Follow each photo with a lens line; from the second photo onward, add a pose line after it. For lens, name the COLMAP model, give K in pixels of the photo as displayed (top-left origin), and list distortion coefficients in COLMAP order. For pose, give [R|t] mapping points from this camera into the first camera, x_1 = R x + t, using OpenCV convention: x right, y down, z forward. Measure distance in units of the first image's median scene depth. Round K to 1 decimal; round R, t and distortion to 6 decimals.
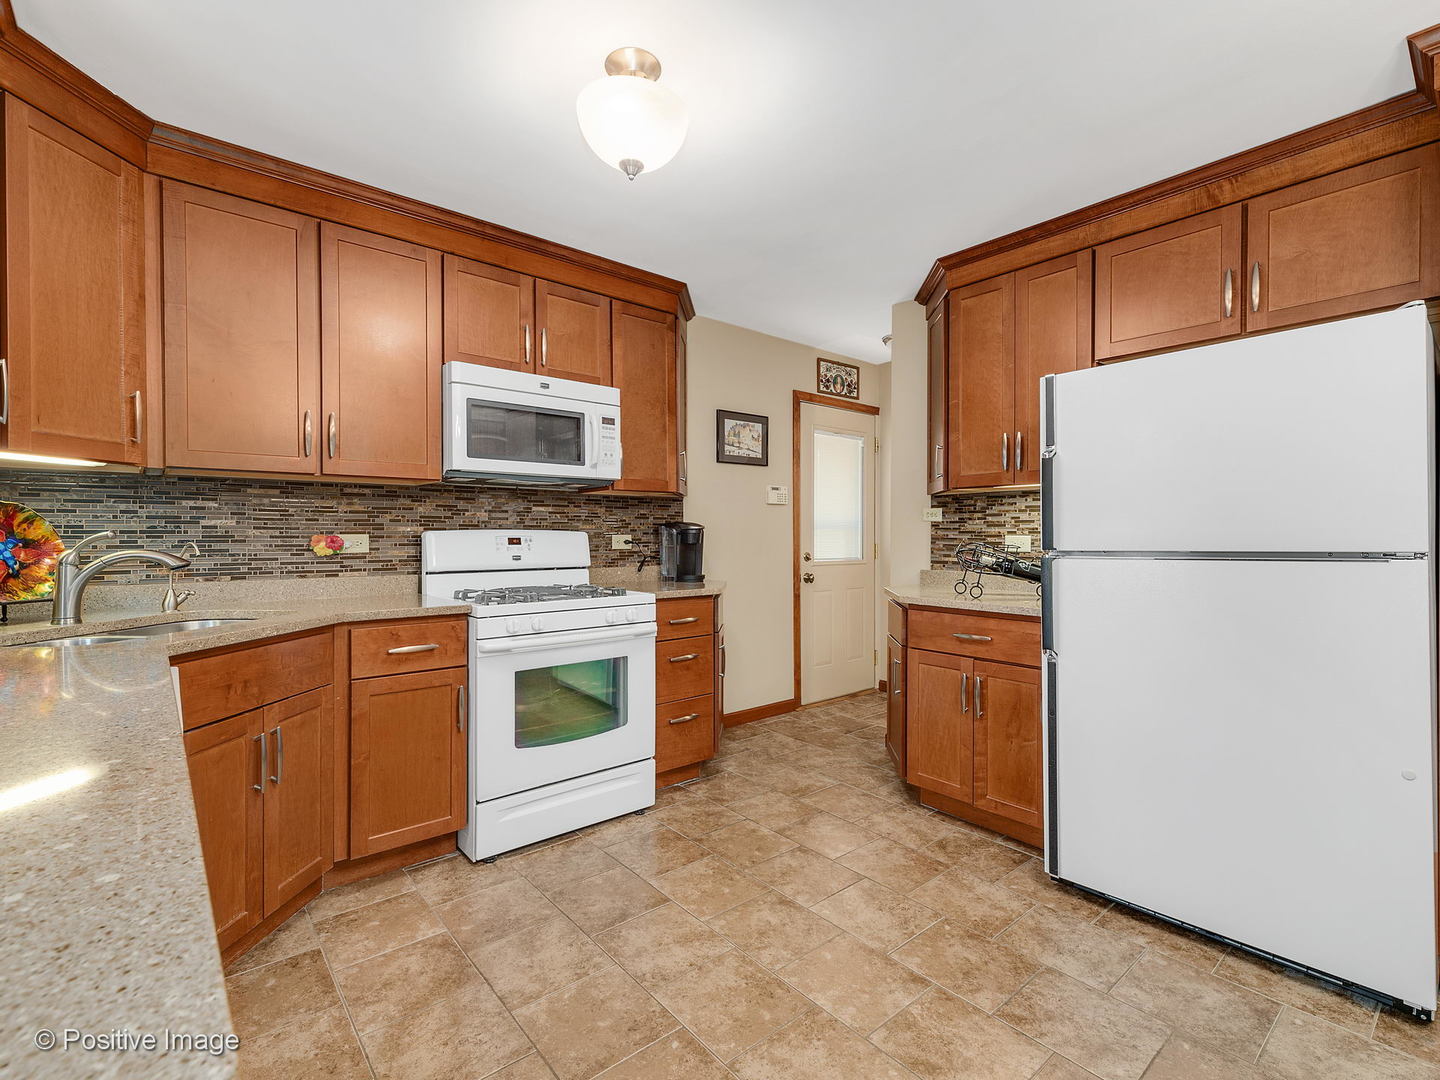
lens RADIAL K [[701.7, 0, 707.7], [0, 701.7, 528.8], [0, 0, 1]] dist [0.015910, -0.003669]
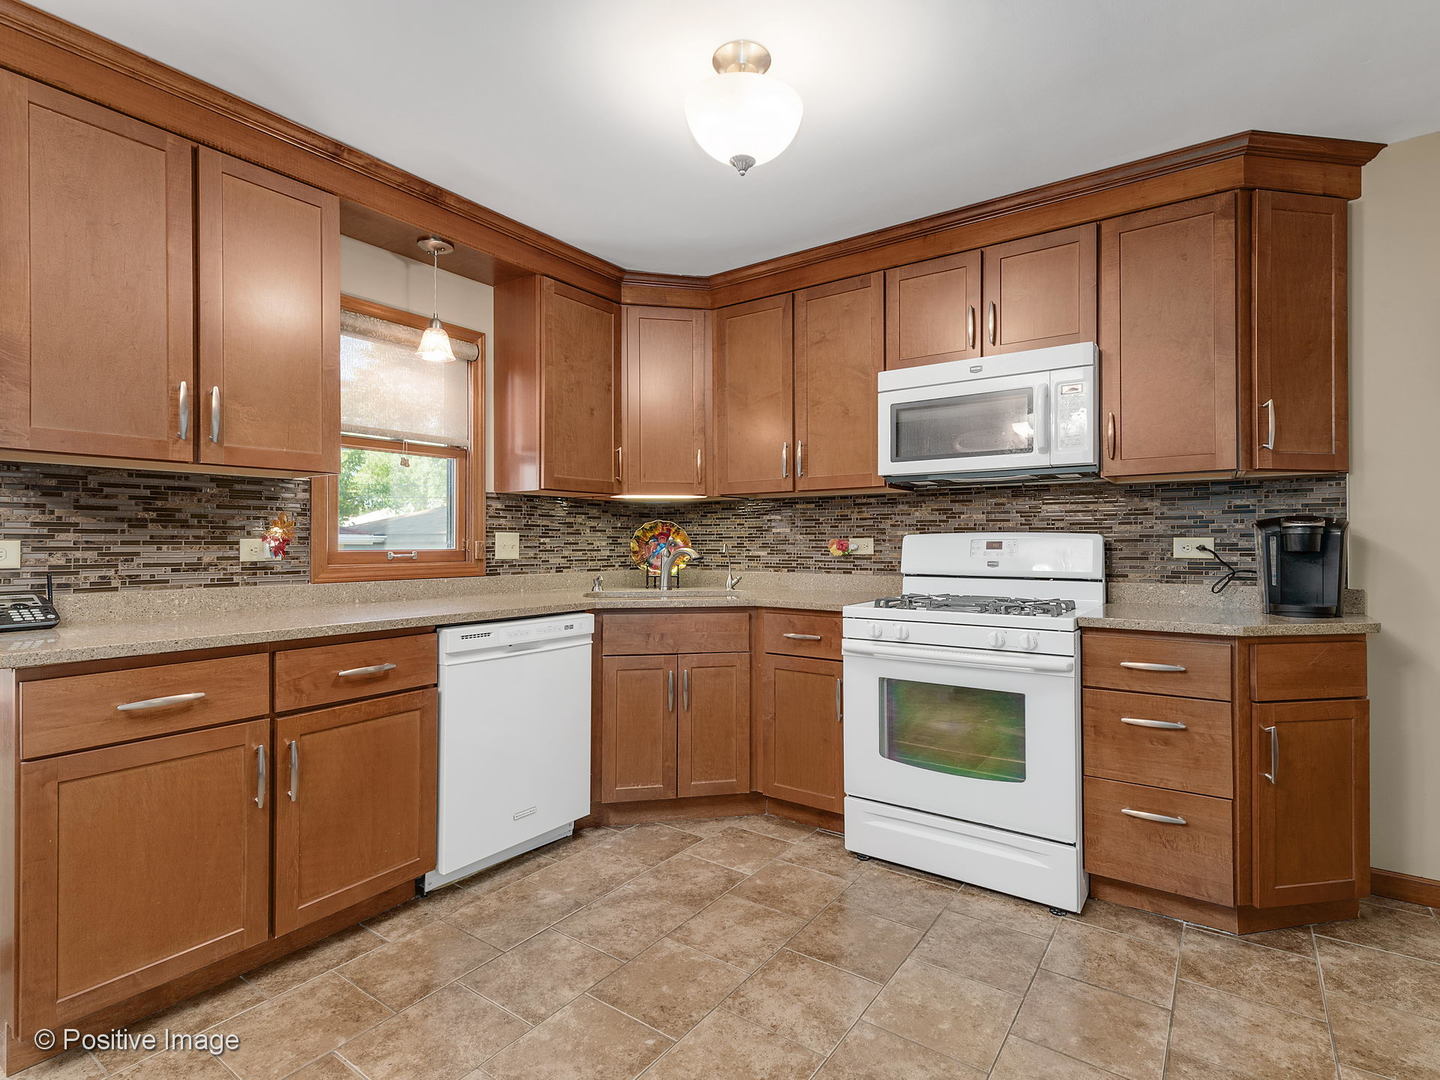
lens RADIAL K [[701.7, 0, 733.4], [0, 701.7, 529.1], [0, 0, 1]] dist [0.015910, -0.003669]
pose [[0.255323, -0.017482, -0.966698, 0.588465], [0.009038, 0.999836, -0.015694, 0.009232], [0.966814, -0.004730, 0.255439, 0.521046]]
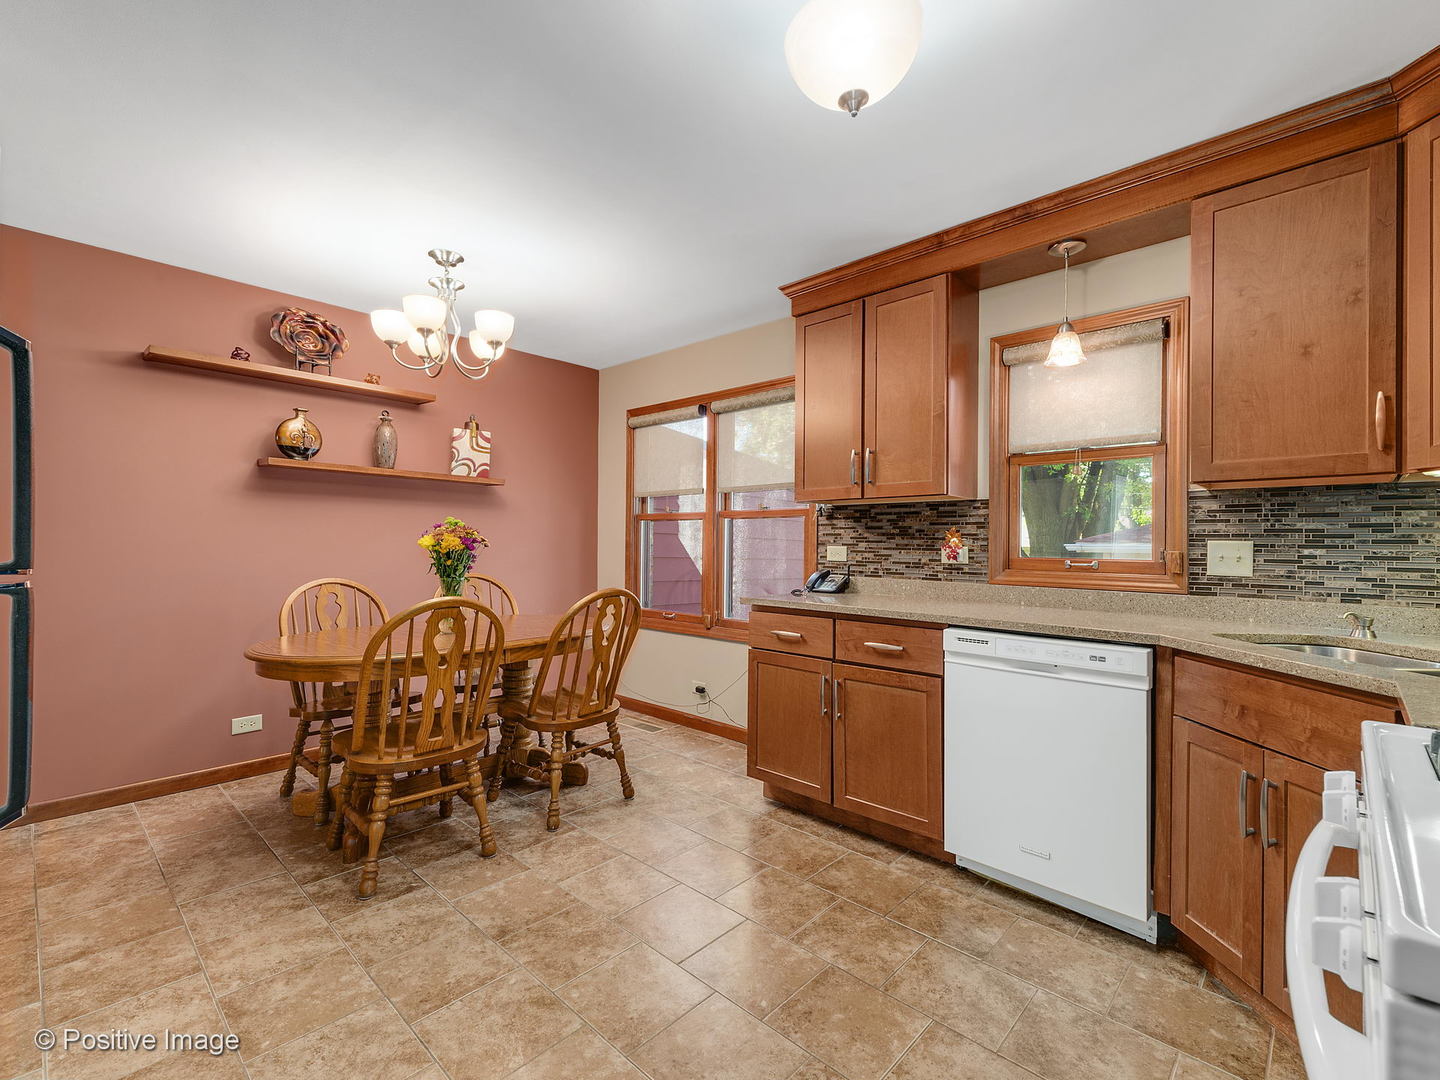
lens RADIAL K [[658.5, 0, 702.5], [0, 658.5, 530.2], [0, 0, 1]] dist [0.020297, -0.004873]
pose [[-0.995337, -0.014300, -0.095392, 0.096424], [-0.011436, 0.999469, -0.030508, 0.013062], [0.095777, -0.029275, -0.994972, 1.239544]]
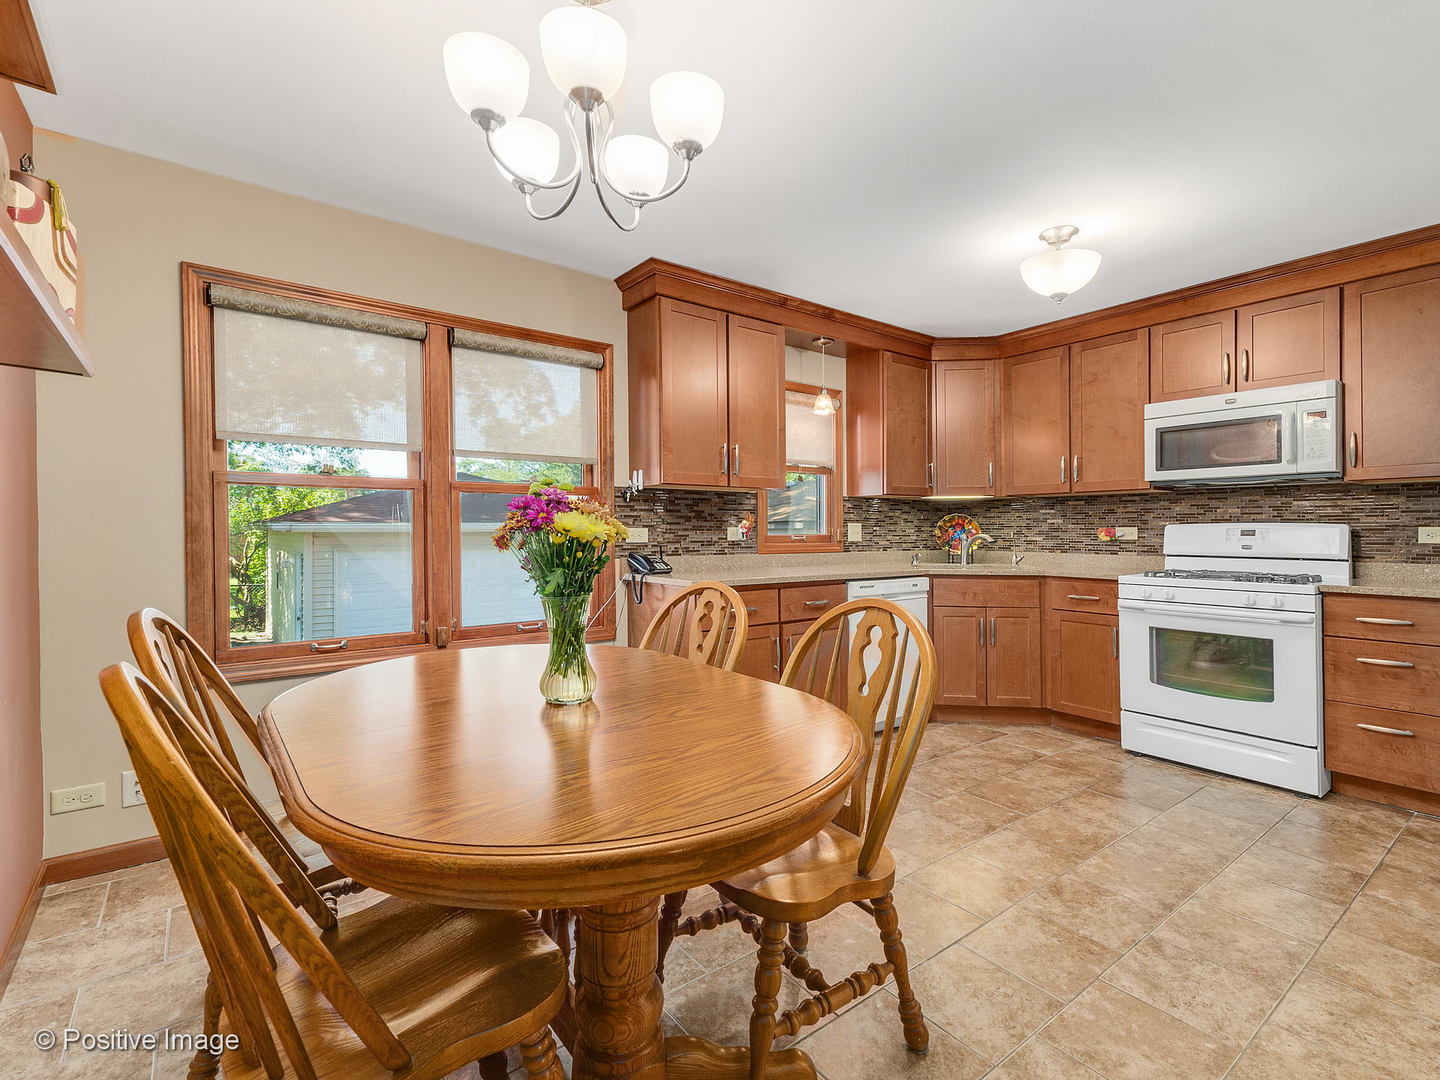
lens RADIAL K [[658.5, 0, 740.0], [0, 658.5, 518.7], [0, 0, 1]] dist [0.020297, -0.004873]
pose [[-0.047078, -0.017083, -0.998745, 1.003588], [0.007641, 0.999818, -0.017461, 0.008002], [0.998862, -0.008454, -0.046939, 0.245516]]
